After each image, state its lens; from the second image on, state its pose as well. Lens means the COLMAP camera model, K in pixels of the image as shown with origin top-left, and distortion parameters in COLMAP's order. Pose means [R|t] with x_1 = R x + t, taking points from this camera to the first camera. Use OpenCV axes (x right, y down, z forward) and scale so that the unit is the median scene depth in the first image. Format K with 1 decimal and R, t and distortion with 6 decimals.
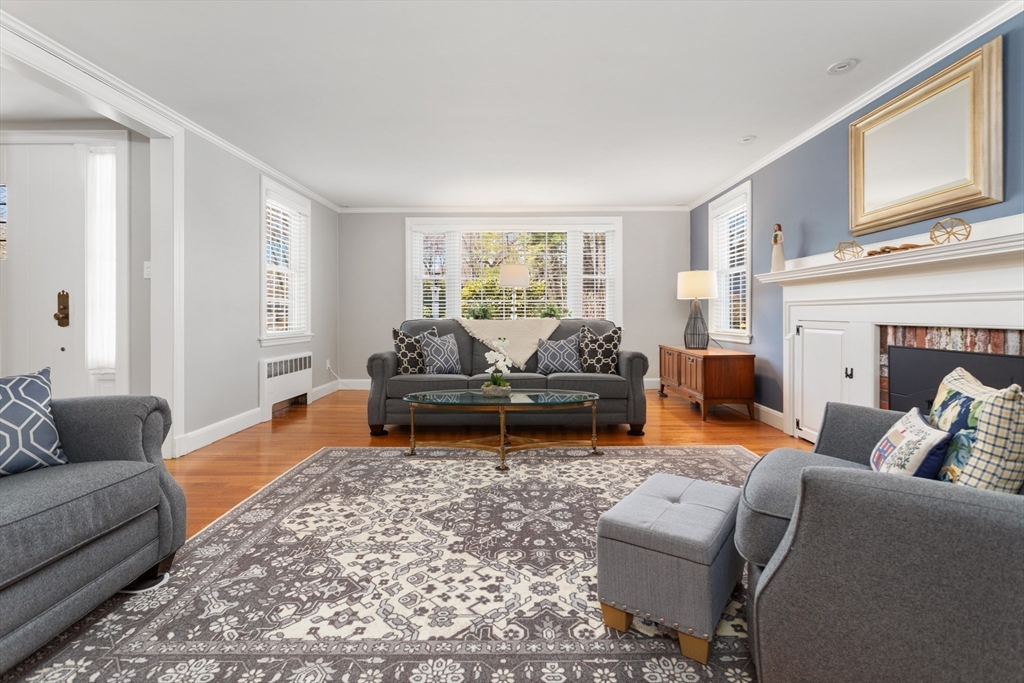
lens RADIAL K [[485.6, 0, 512.7], [0, 485.6, 318.4], [0, 0, 1]] dist [-0.000094, 0.000174]
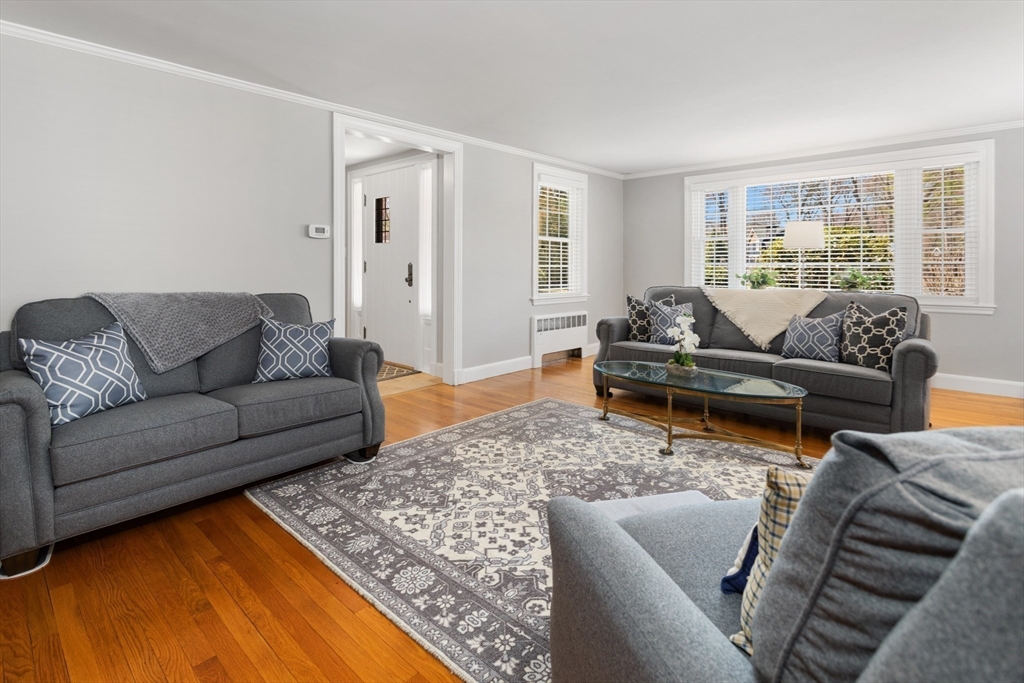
lens RADIAL K [[499.7, 0, 510.0], [0, 499.7, 270.7], [0, 0, 1]] dist [-0.004883, -0.000166]
pose [[0.737086, 0.009349, -0.675734, 0.565944], [-0.008712, 0.999953, 0.004332, -0.066992], [0.675743, 0.002694, 0.737132, 0.099055]]
